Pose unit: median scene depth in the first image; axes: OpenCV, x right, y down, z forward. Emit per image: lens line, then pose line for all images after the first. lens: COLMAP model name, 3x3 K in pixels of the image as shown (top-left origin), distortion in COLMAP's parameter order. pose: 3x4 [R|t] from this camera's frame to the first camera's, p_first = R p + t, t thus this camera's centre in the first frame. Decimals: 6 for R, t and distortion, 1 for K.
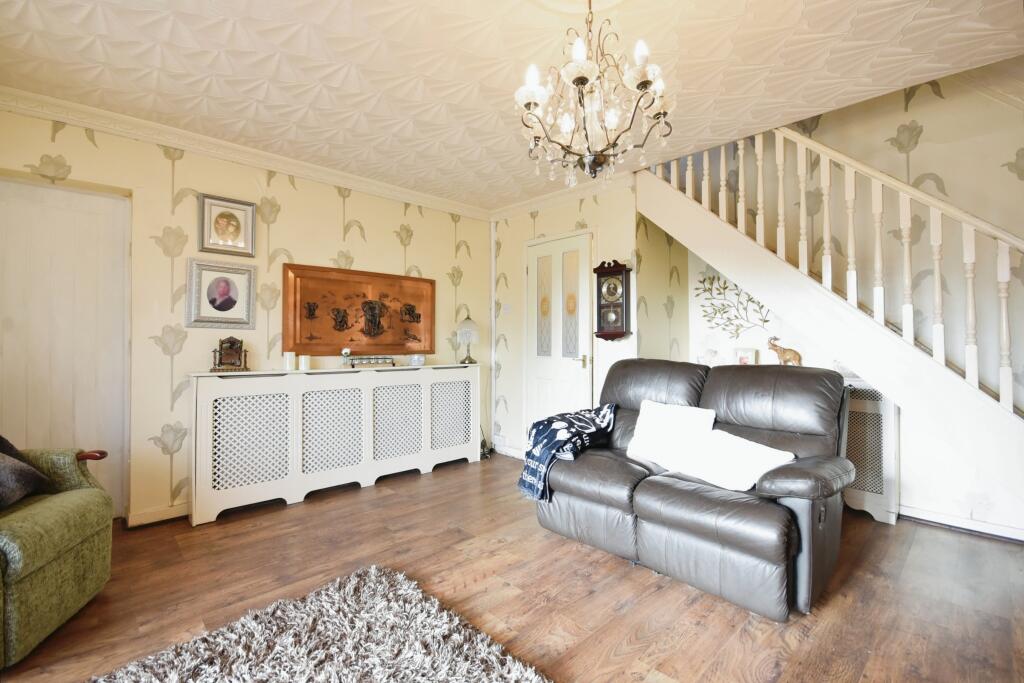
lens RADIAL K [[446.2, 0, 512.0], [0, 446.2, 341.5], [0, 0, 1]] dist [-0.019142, 0.000021]
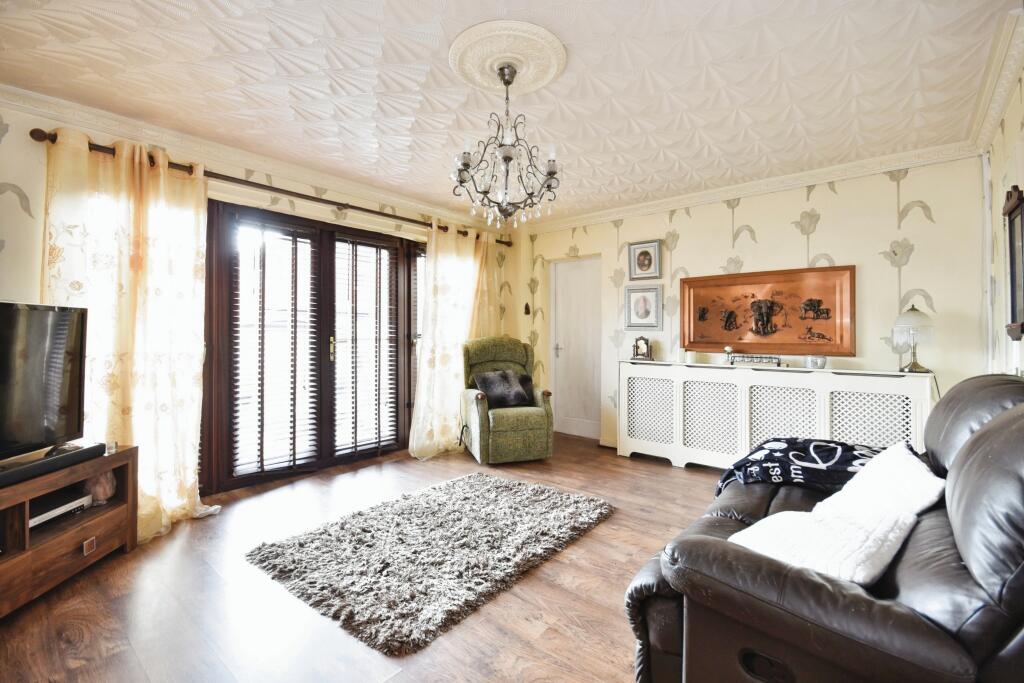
lens RADIAL K [[446.2, 0, 512.0], [0, 446.2, 341.5], [0, 0, 1]] dist [-0.019142, 0.000021]
pose [[0.103571, 0.008291, -0.994587, 0.714224], [-0.006661, 0.999949, 0.007642, -0.001765], [0.994600, 0.005833, 0.103621, 0.384938]]
